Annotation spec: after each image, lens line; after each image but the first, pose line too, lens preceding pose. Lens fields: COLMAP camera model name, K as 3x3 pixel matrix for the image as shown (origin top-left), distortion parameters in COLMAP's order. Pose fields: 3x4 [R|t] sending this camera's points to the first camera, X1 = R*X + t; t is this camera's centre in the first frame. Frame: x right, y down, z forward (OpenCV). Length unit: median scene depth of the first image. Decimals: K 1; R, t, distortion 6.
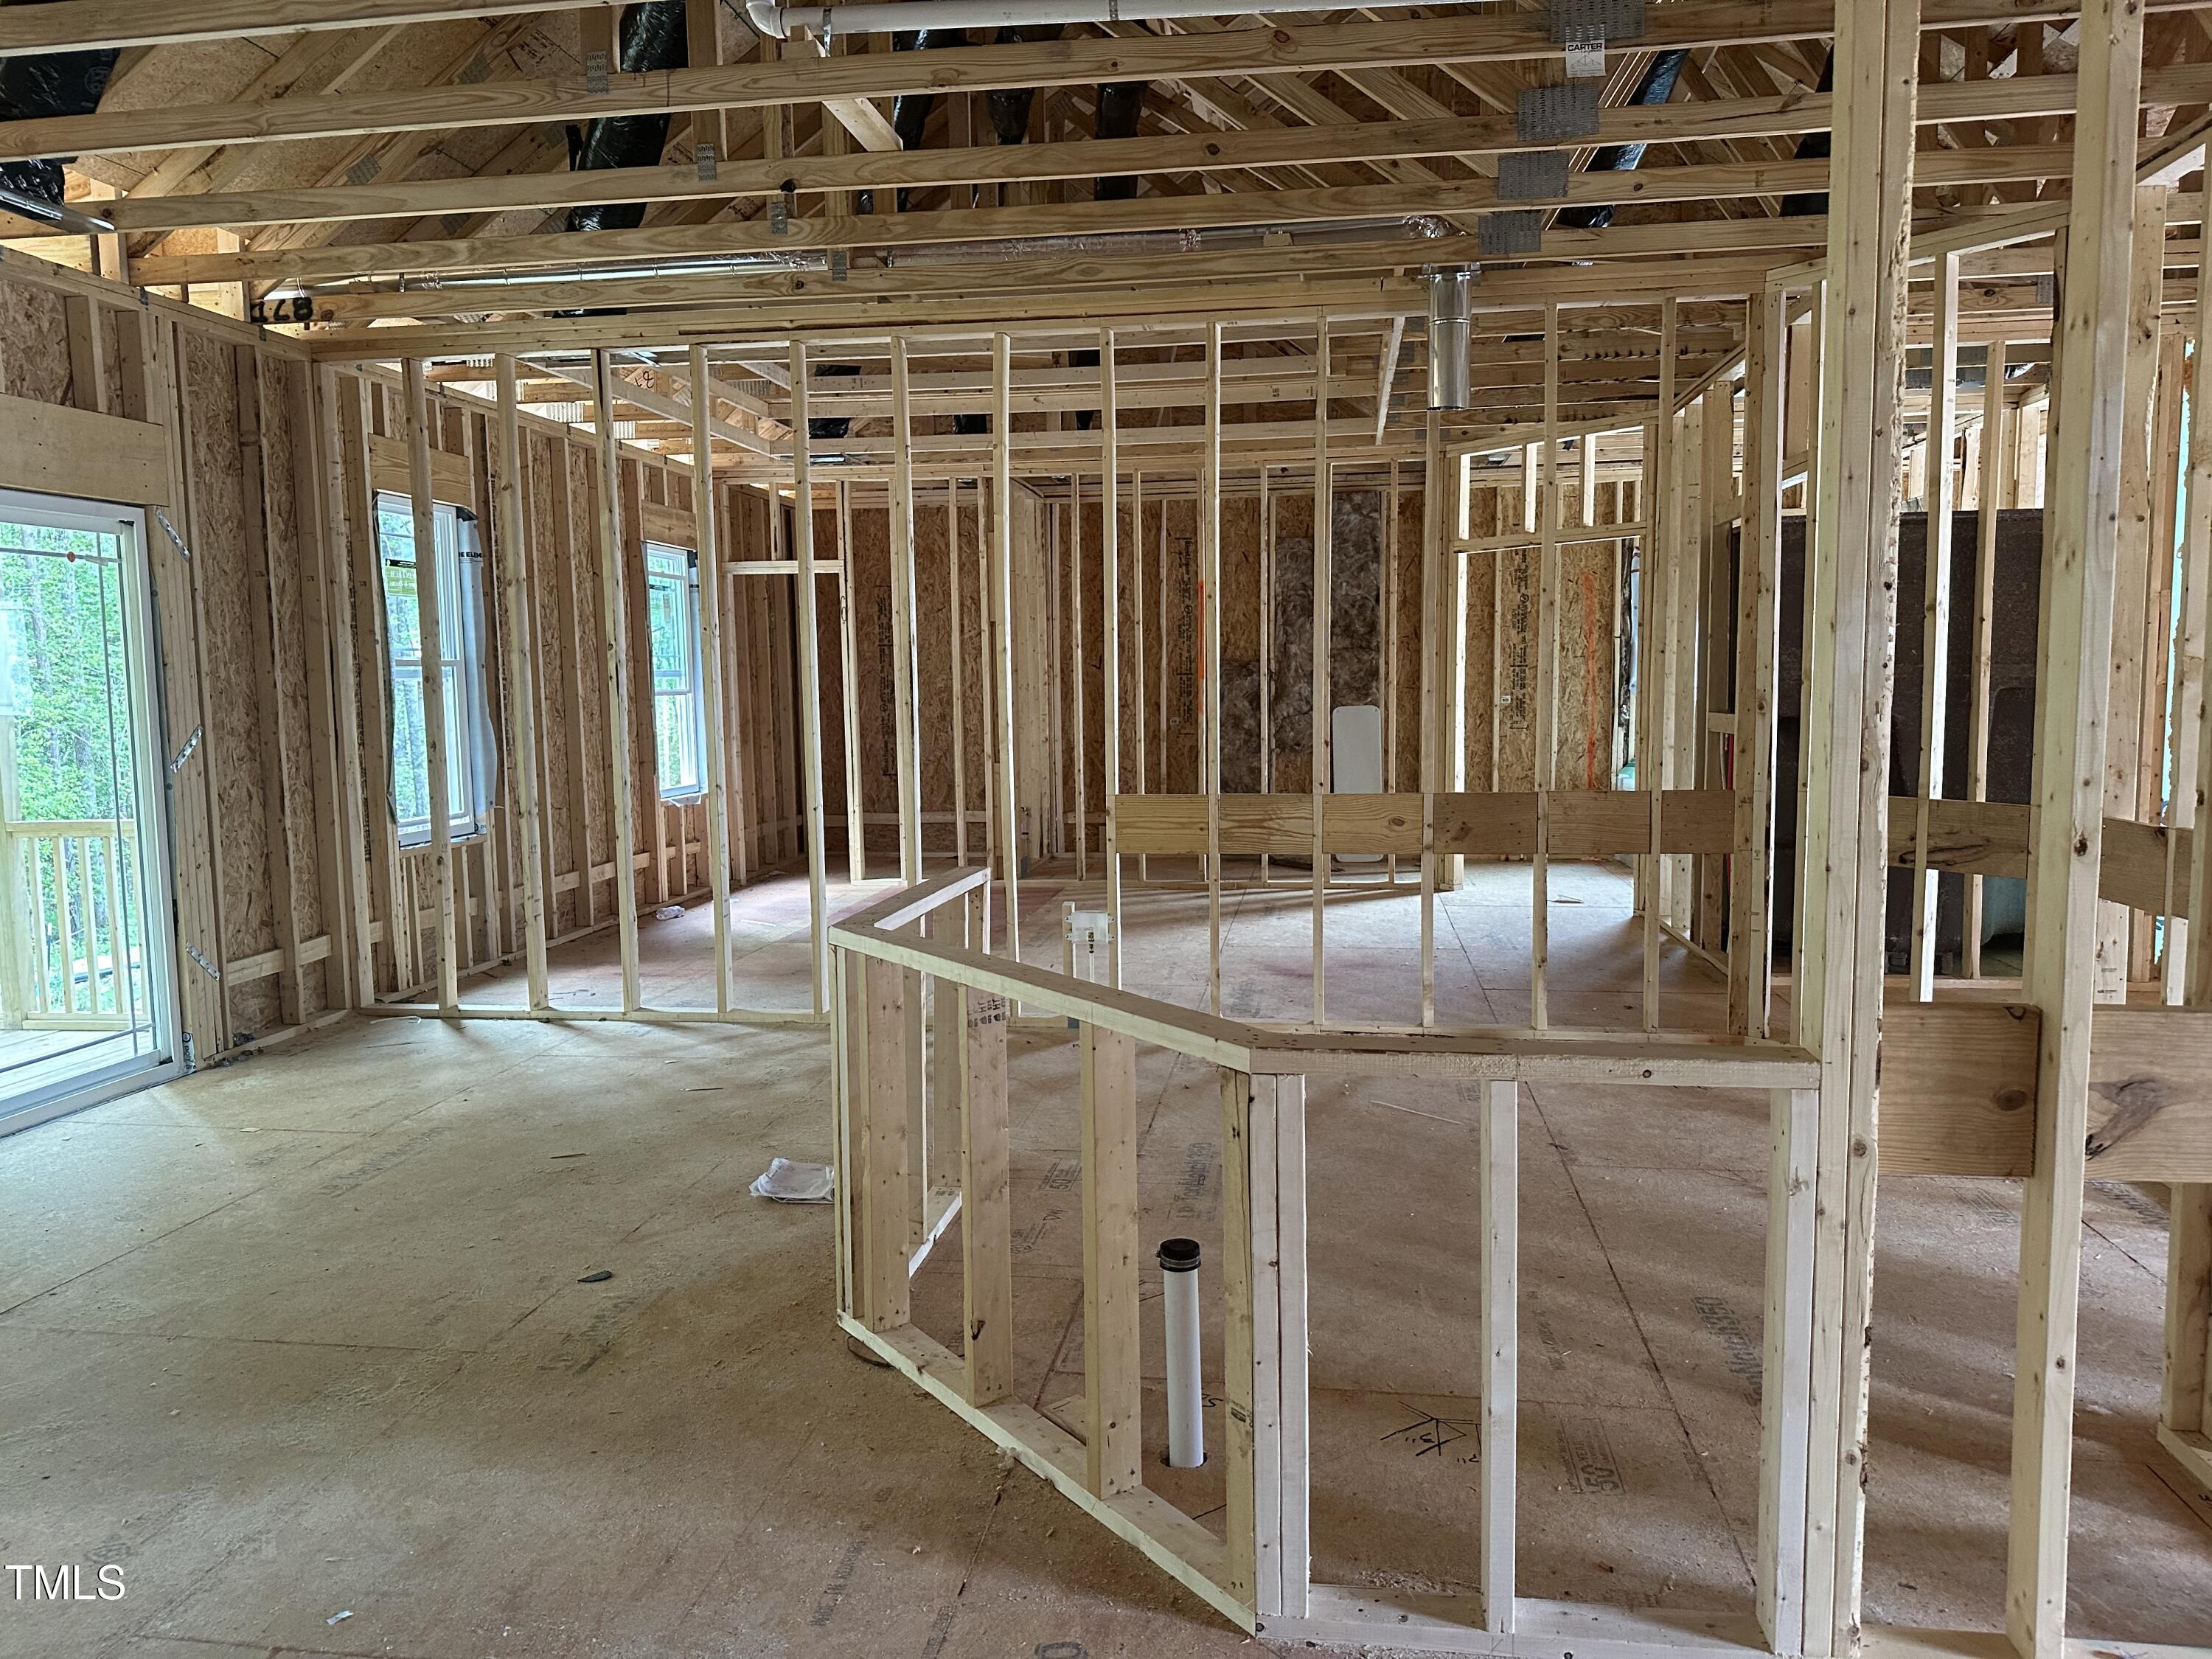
lens RADIAL K [[1566.1, 0, 1096.3], [0, 1566.1, 840.4], [0, 0, 1]] dist [0.124237, -0.166972]
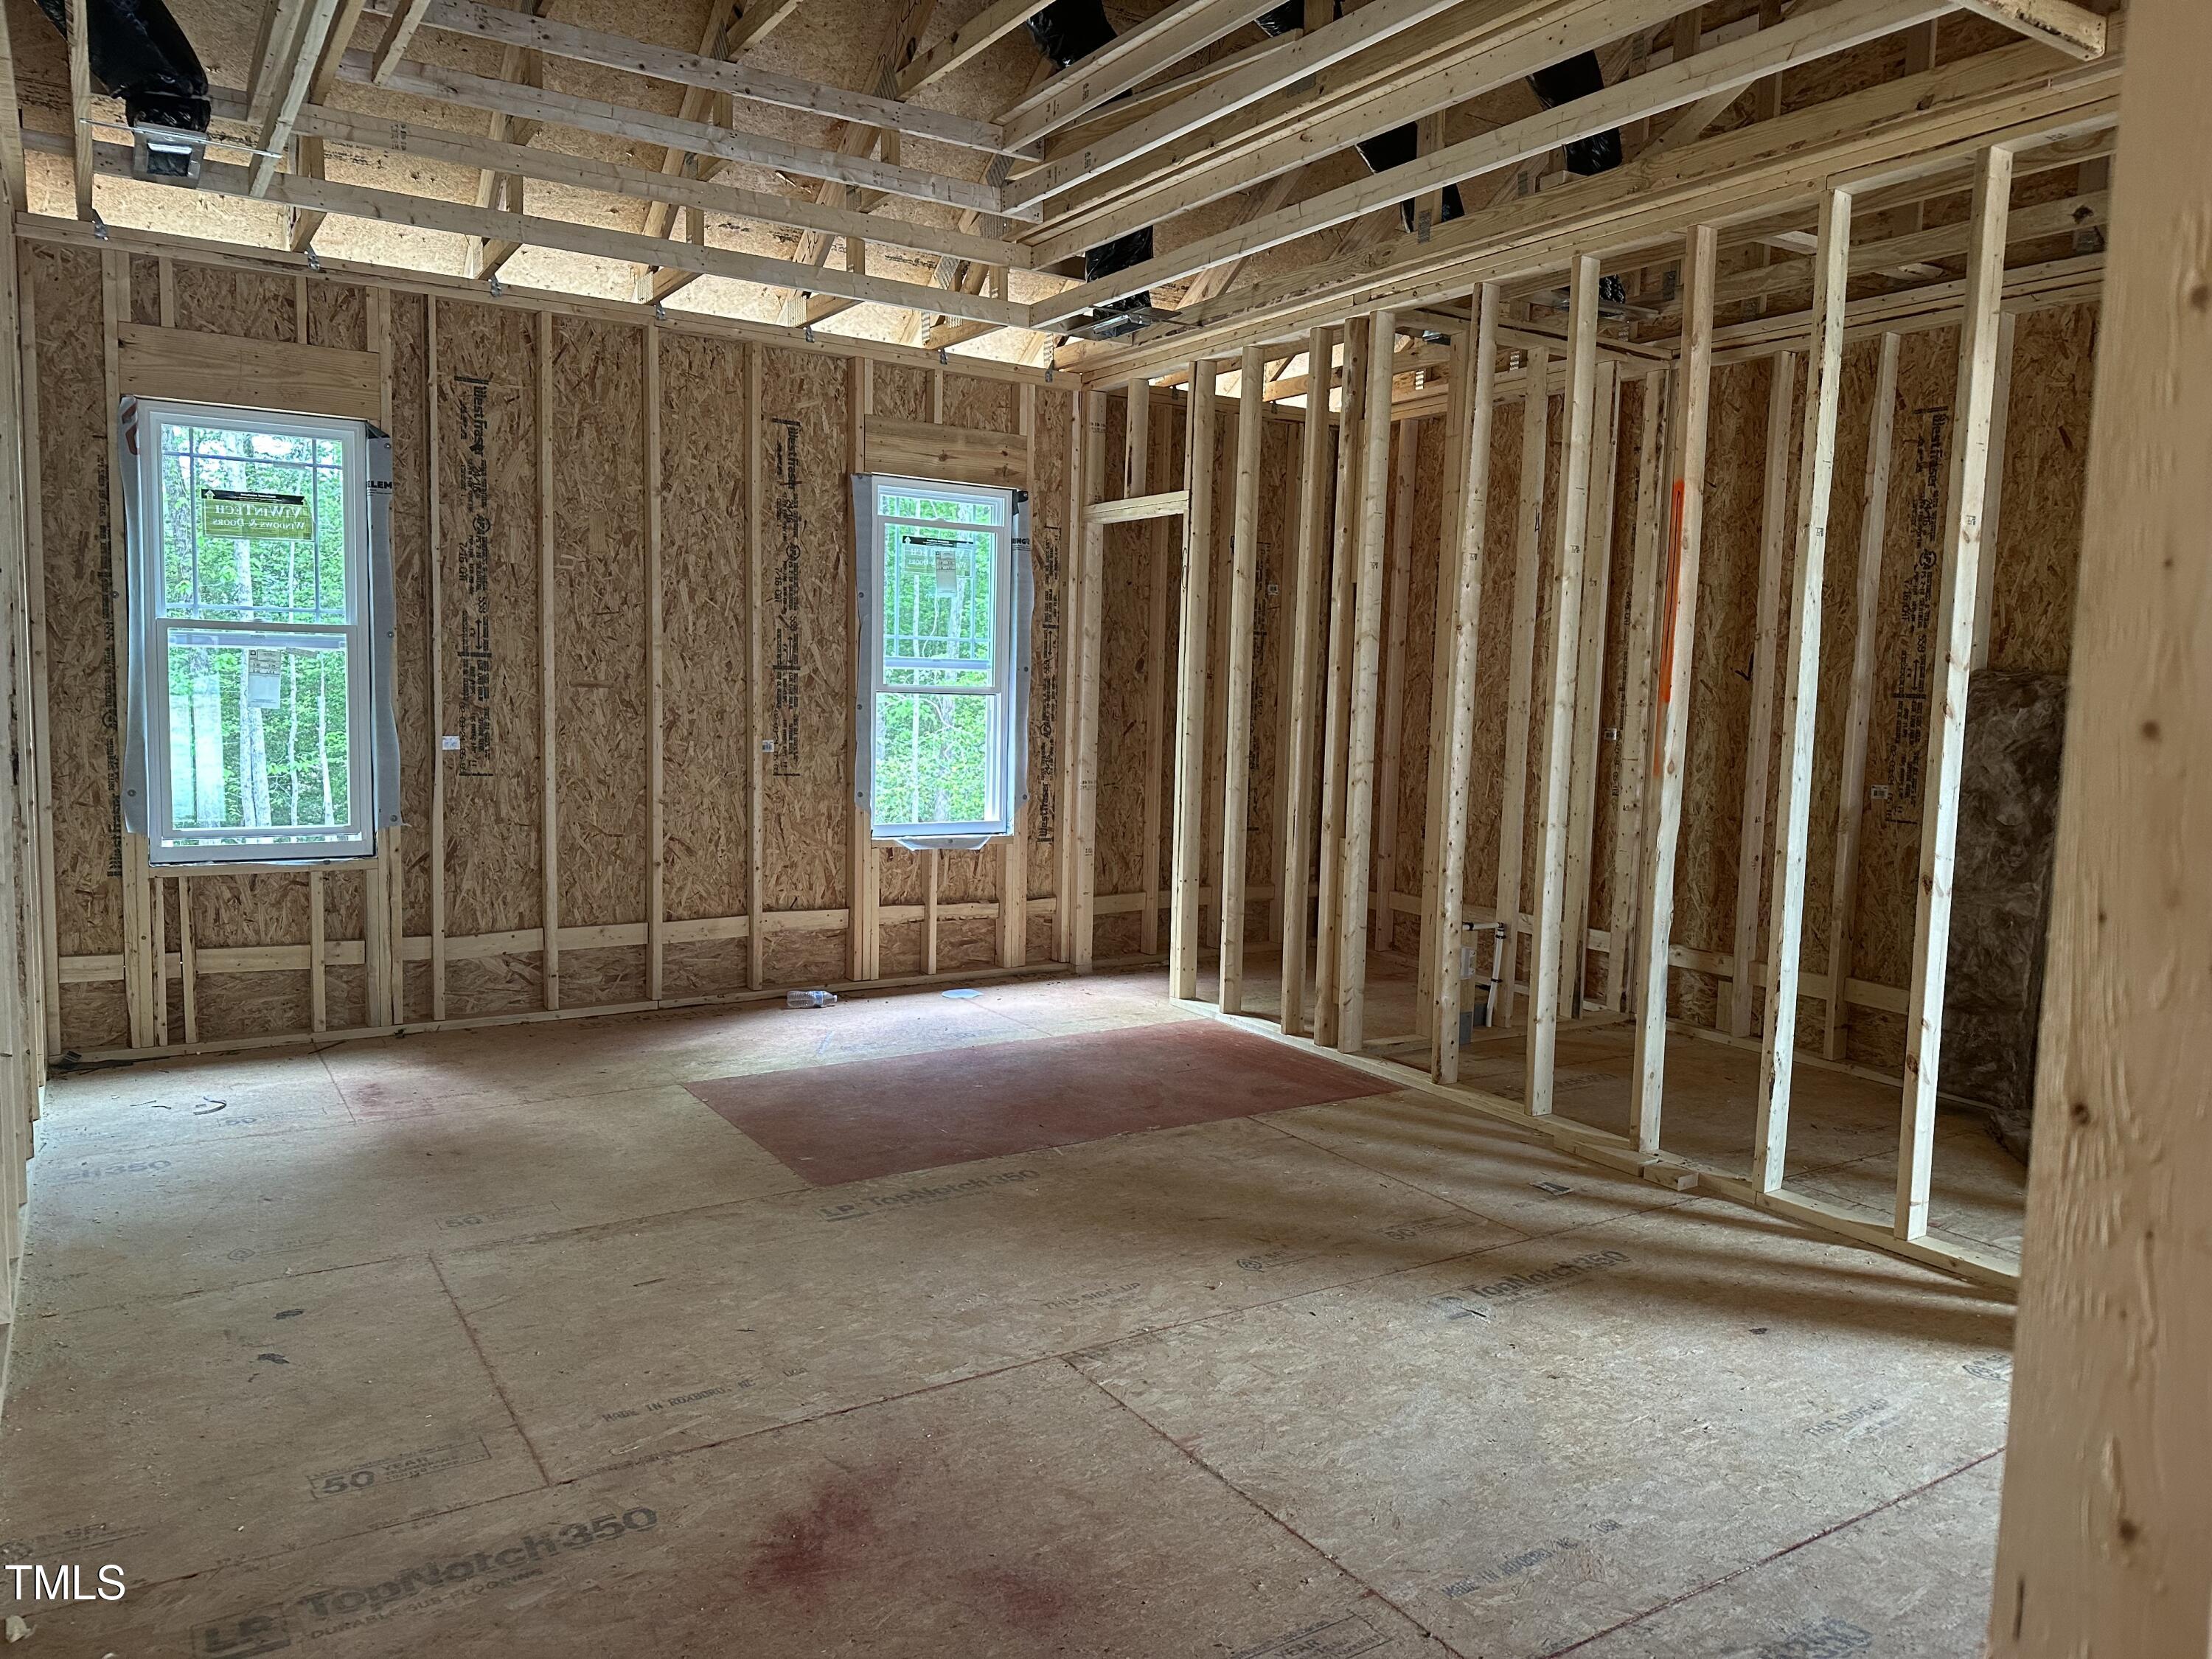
lens RADIAL K [[1566.1, 0, 1096.3], [0, 1566.1, 840.4], [0, 0, 1]] dist [0.124237, -0.166972]
pose [[0.652113, 0.111435, -0.749888, 0.303530], [-0.115013, 0.992231, 0.047431, -0.066307], [0.749347, 0.055316, 0.659863, 0.576707]]
